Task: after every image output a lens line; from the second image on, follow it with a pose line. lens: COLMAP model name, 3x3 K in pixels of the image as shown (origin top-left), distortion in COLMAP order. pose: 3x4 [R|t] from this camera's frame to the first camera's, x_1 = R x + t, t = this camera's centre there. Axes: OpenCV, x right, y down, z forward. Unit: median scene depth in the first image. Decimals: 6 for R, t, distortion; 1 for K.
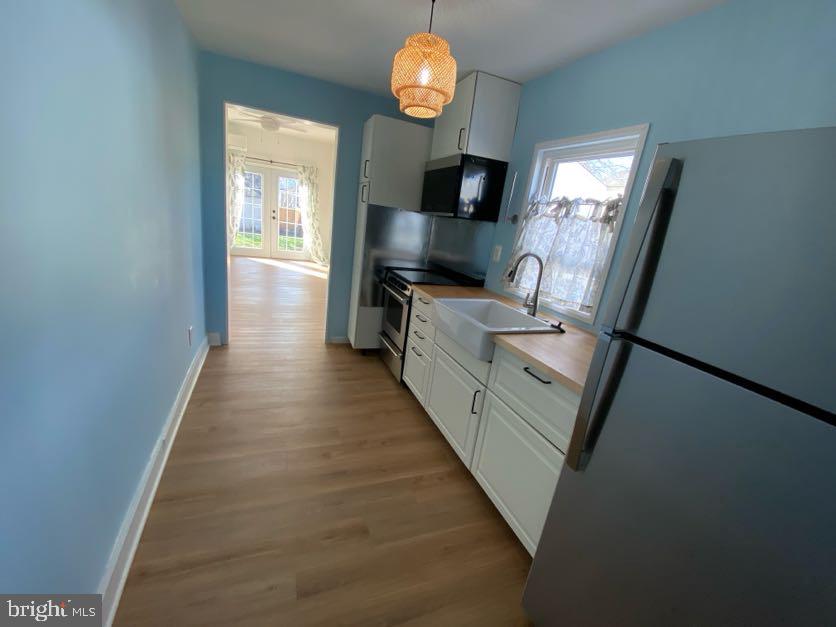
lens RADIAL K [[340.0, 0, 423.5], [0, 340.0, 318.7], [0, 0, 1]] dist [0.019895, -0.016149]
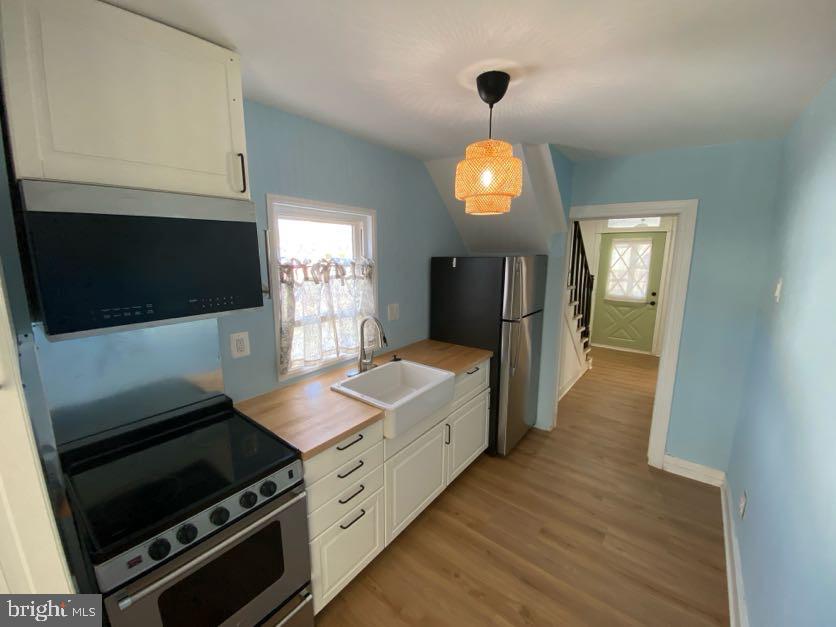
lens RADIAL K [[340.0, 0, 418.1], [0, 340.0, 310.9], [0, 0, 1]] dist [0.019895, -0.016149]
pose [[-0.484123, -0.280930, 0.828676, -0.468624], [0.183457, 0.893419, 0.410057, -0.459489], [-0.855552, 0.350544, -0.380986, 0.948223]]
